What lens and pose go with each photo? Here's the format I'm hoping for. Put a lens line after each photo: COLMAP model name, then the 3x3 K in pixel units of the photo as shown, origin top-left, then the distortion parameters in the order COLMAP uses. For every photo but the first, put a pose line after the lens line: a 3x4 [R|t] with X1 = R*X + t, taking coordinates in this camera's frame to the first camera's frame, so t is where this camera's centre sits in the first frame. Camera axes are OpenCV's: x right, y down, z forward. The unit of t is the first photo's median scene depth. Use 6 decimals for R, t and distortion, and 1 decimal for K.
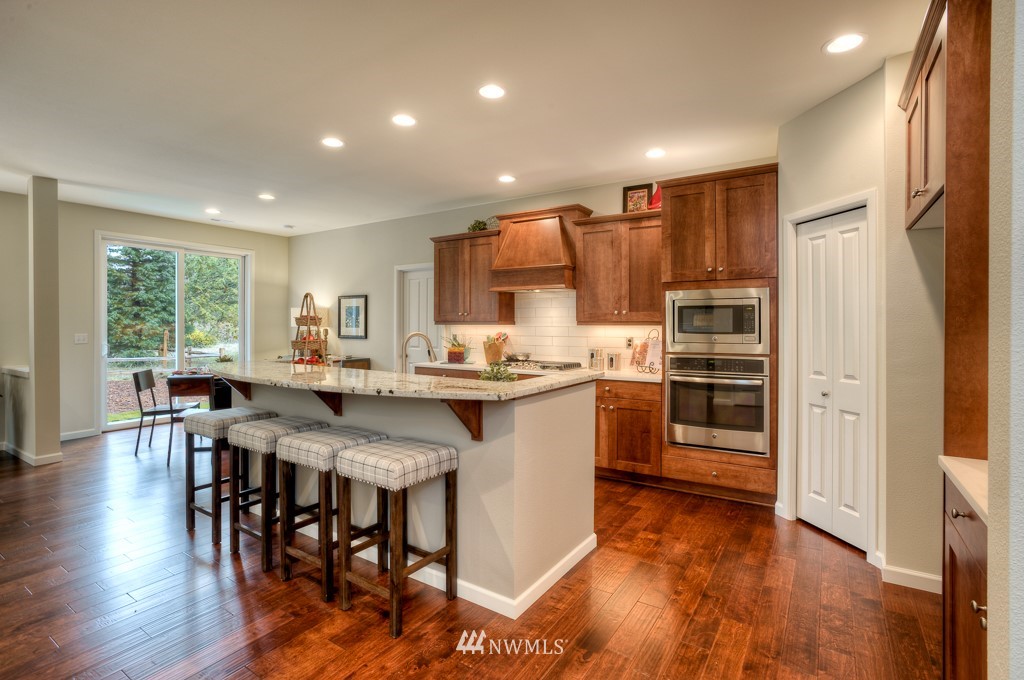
lens RADIAL K [[481.9, 0, 524.4], [0, 481.9, 321.1], [0, 0, 1]] dist [-0.039890, 0.019275]
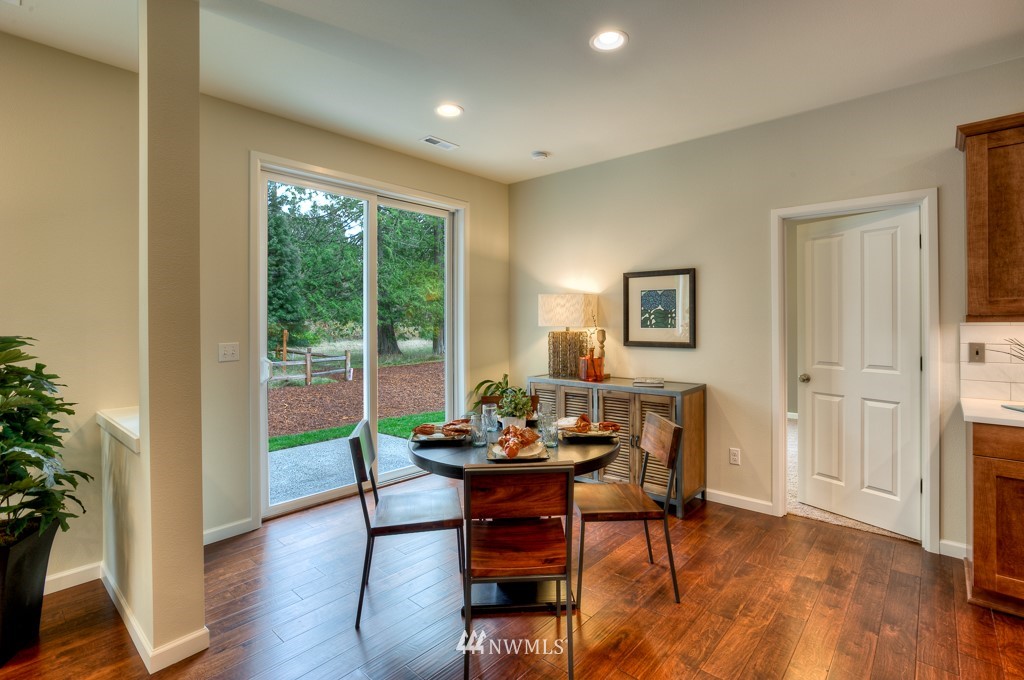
lens RADIAL K [[481.9, 0, 533.0], [0, 481.9, 318.0], [0, 0, 1]] dist [-0.039890, 0.019275]
pose [[0.990626, -0.005946, -0.136471, -0.651862], [0.005864, 0.999982, -0.001007, 0.002252], [0.136475, 0.000198, 0.990644, 0.642060]]
